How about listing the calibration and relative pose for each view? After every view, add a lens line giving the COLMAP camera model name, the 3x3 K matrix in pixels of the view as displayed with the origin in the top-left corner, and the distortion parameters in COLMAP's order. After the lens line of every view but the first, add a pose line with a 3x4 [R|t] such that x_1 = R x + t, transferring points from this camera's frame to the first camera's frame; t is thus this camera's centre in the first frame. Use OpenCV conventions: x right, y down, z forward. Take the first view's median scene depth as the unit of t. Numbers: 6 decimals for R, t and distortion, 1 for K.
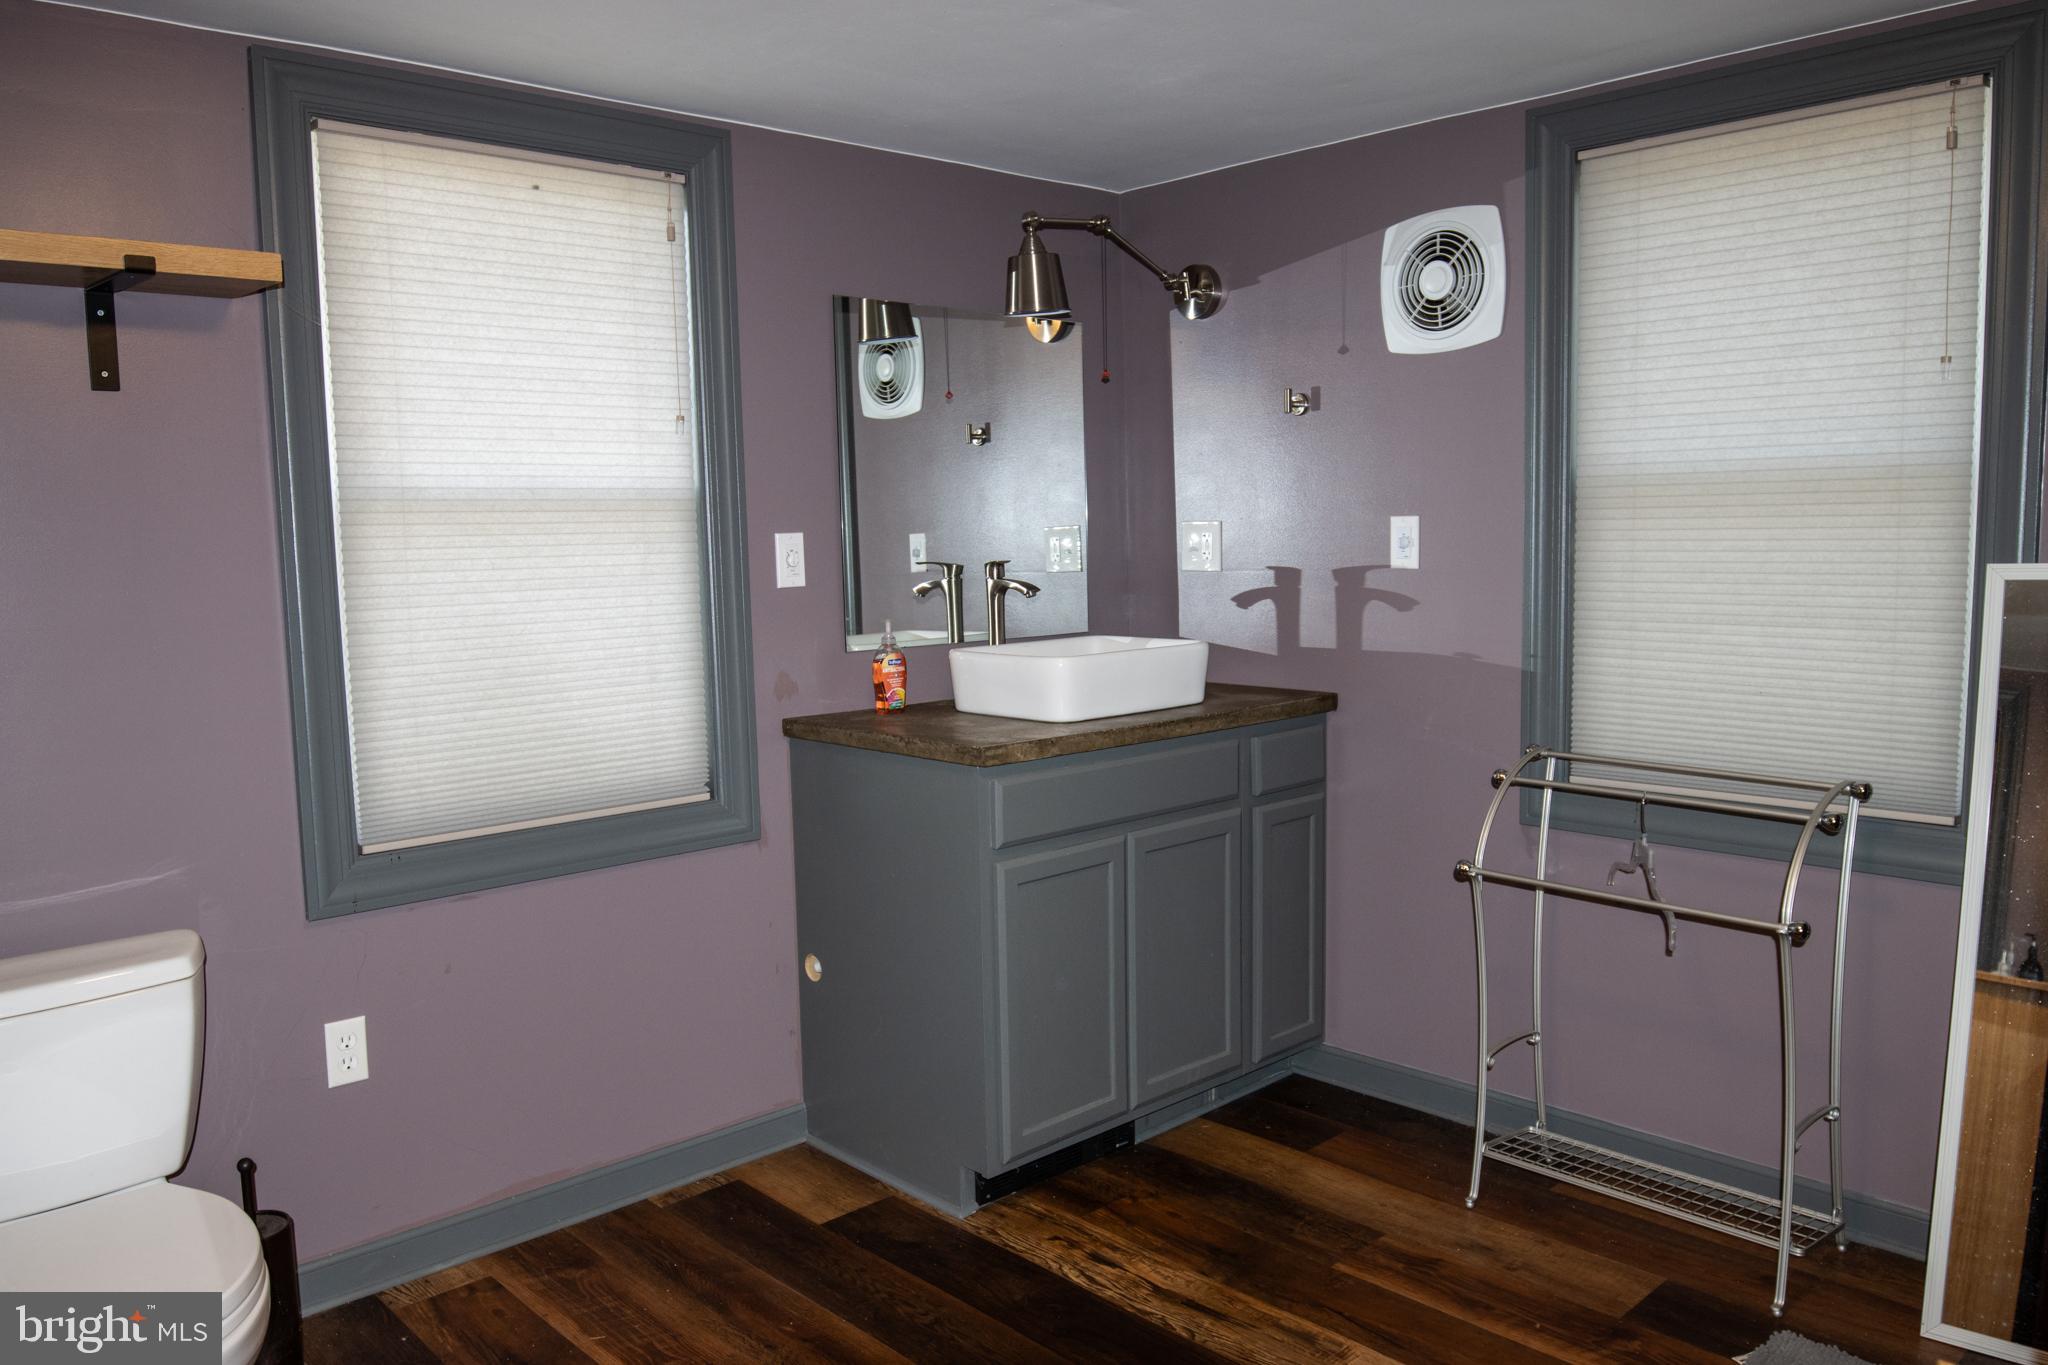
lens RADIAL K [[1526.6, 0, 1029.2], [0, 1526.6, 696.3], [0, 0, 1]] dist [-0.036335, -0.001328]
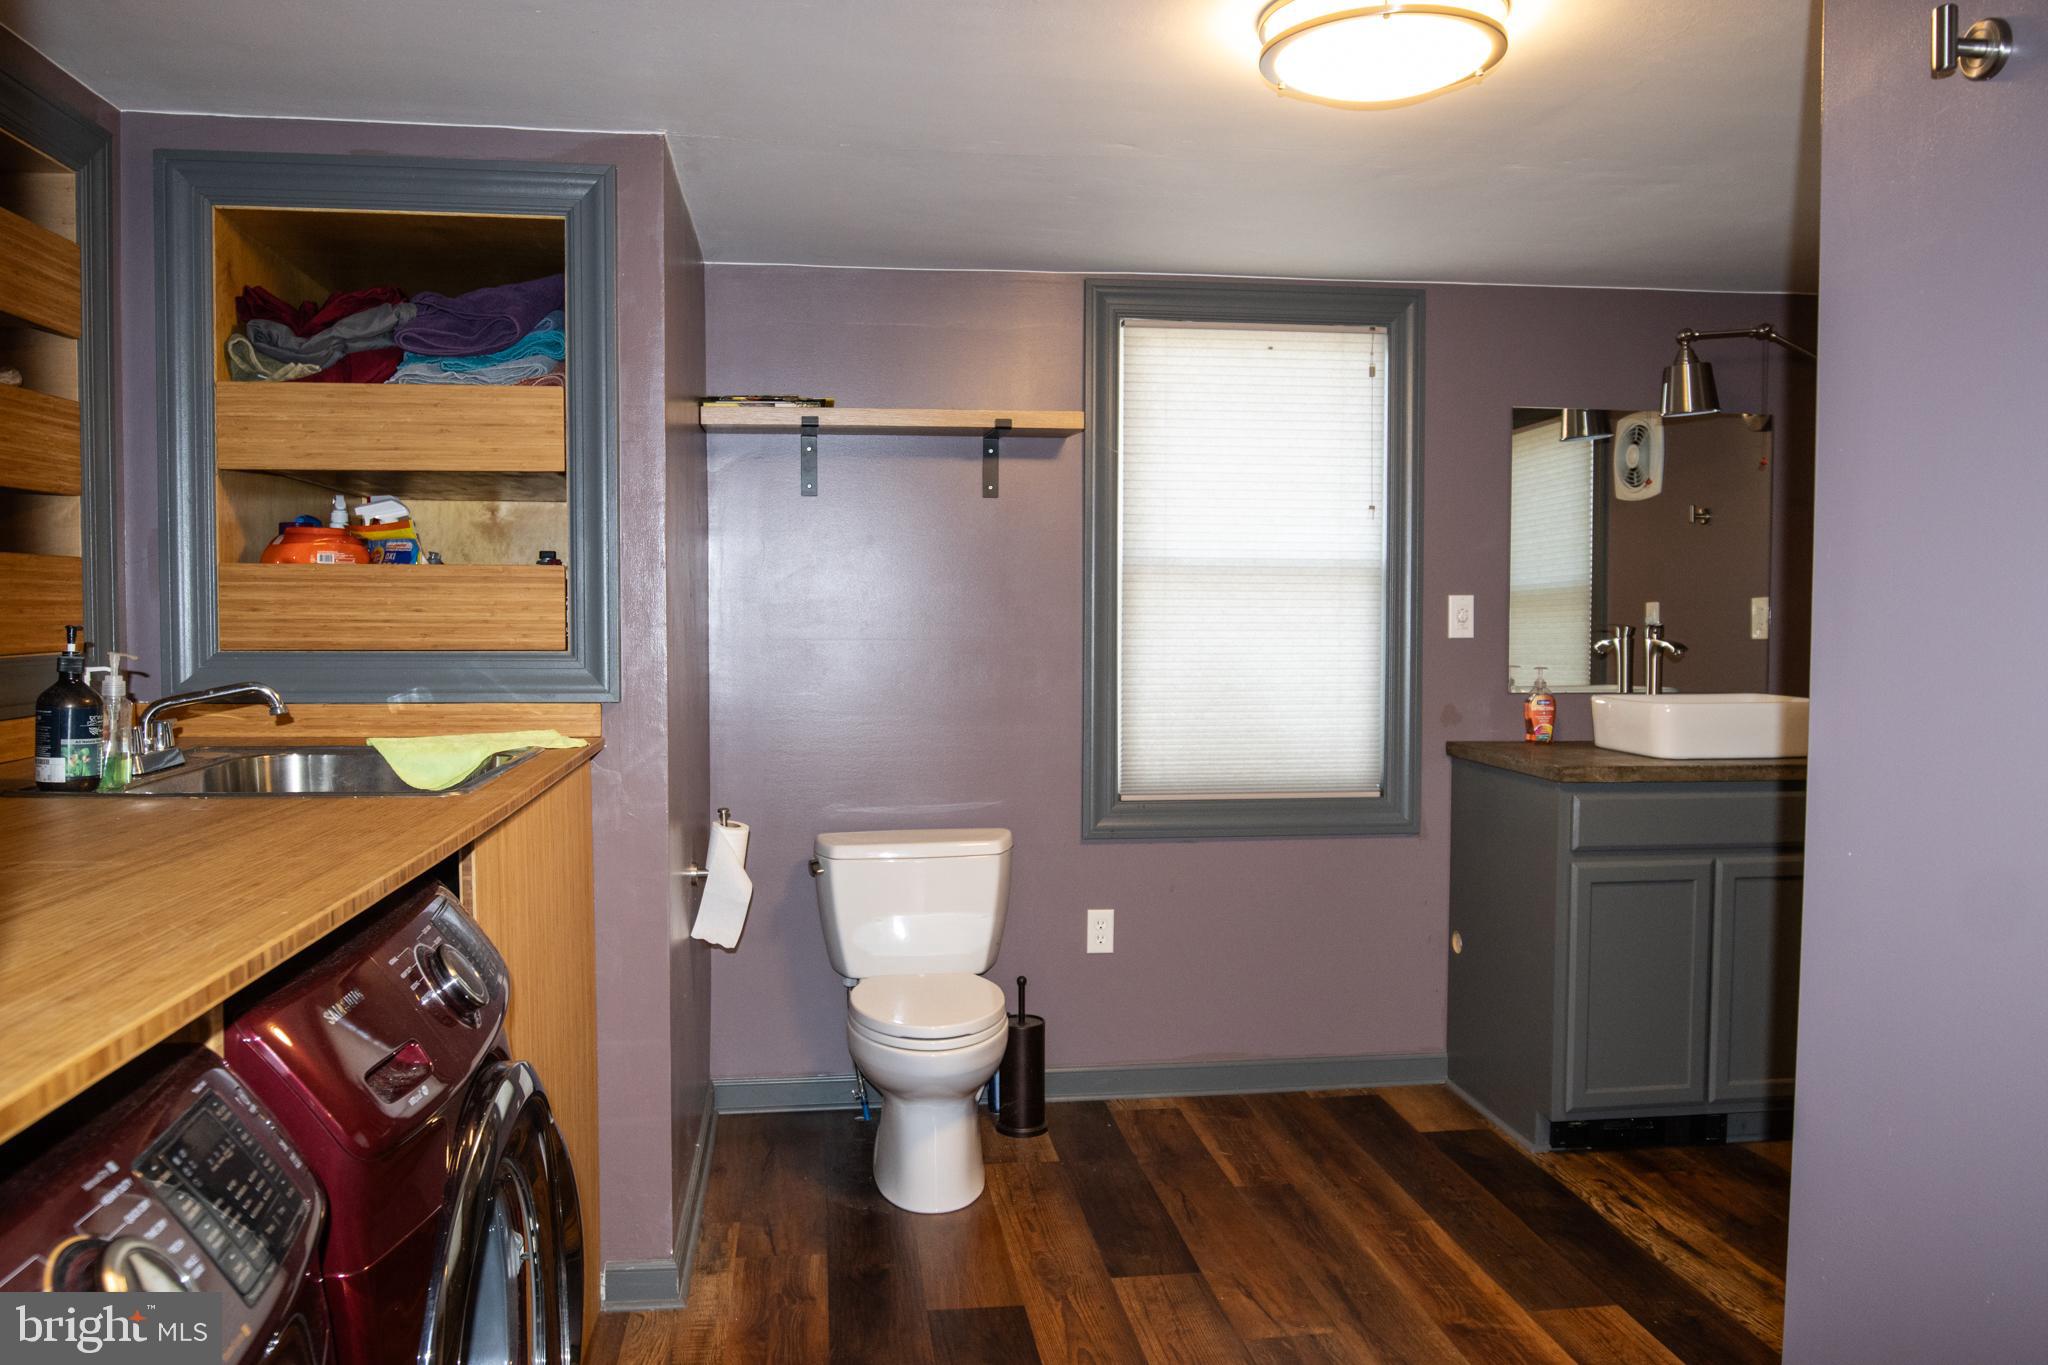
lens RADIAL K [[1526.6, 0, 1029.2], [0, 1526.6, 696.3], [0, 0, 1]] dist [-0.036335, -0.001328]
pose [[0.813287, 0.054259, -0.579327, 0.323716], [-0.082246, 0.996366, -0.022142, 0.038352], [0.576020, 0.065655, 0.814794, -0.262741]]
